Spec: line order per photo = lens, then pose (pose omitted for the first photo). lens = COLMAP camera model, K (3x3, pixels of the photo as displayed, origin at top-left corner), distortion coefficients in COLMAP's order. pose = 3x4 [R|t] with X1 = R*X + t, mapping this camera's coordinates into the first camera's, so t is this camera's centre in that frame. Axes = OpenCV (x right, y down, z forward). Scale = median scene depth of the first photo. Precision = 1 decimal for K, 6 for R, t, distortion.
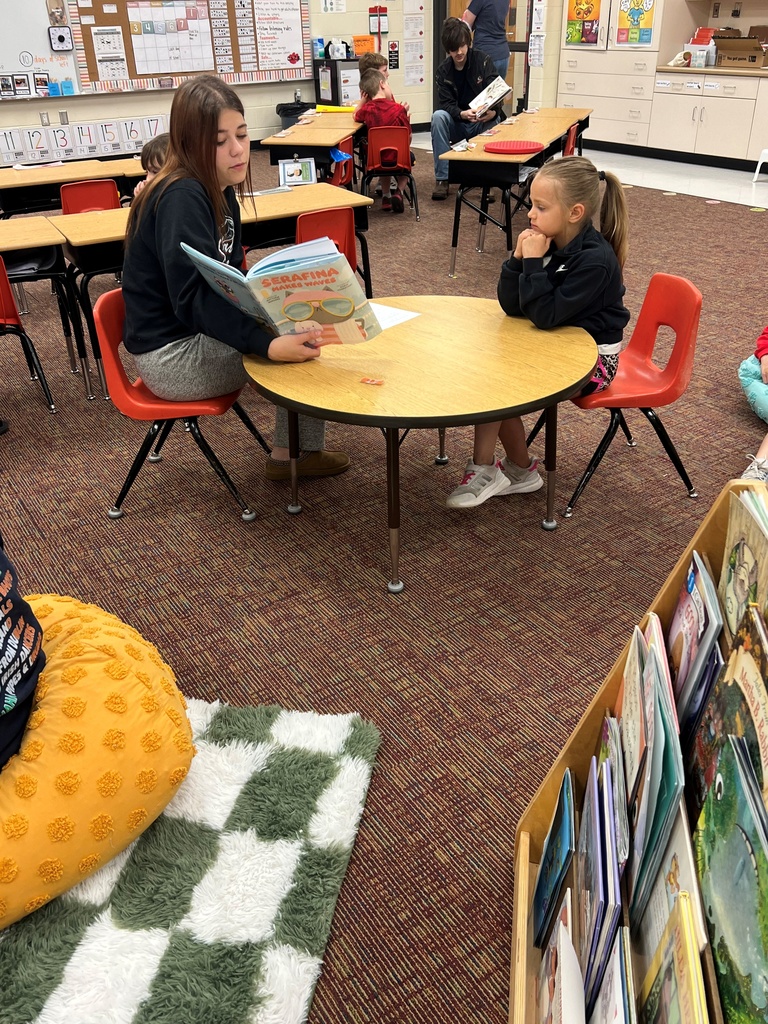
lens RADIAL K [[860.4, 0, 400.5], [0, 860.4, 511.2], [0, 0, 1]] dist [0.011318, -0.034870]
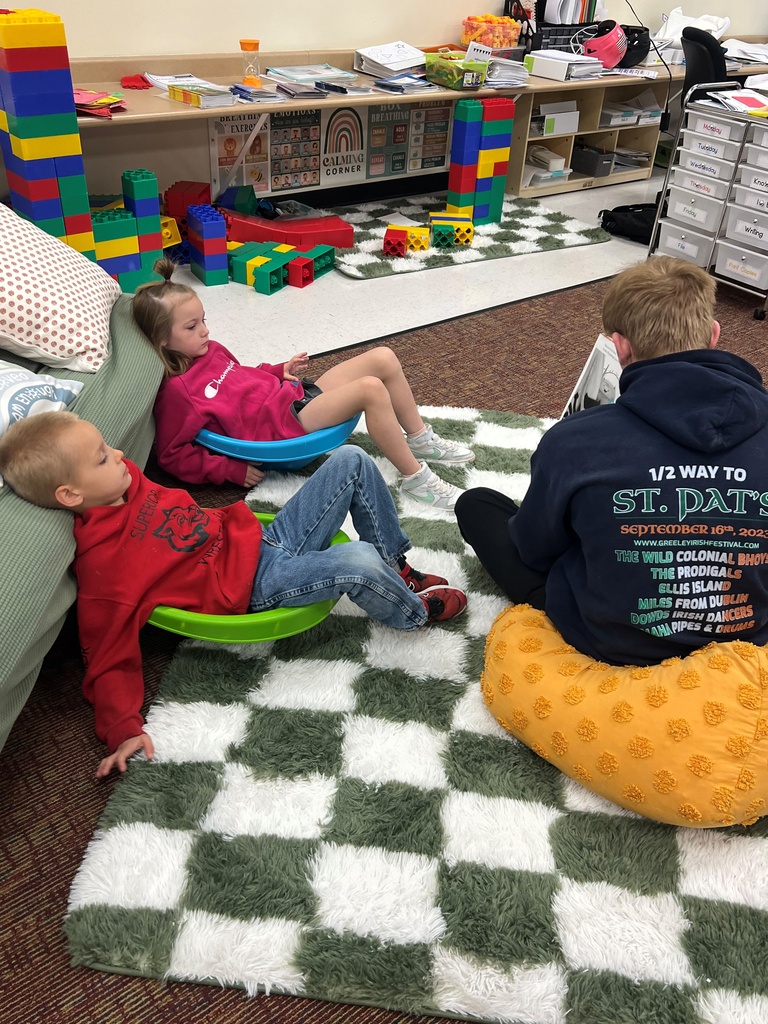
lens RADIAL K [[860.4, 0, 400.5], [0, 860.4, 511.2], [0, 0, 1]] dist [0.011318, -0.034870]
pose [[0.076547, 0.577938, -0.812483, 0.406785], [-0.549644, 0.704335, 0.449226, -0.245268], [0.831885, 0.412189, 0.371575, 0.337943]]
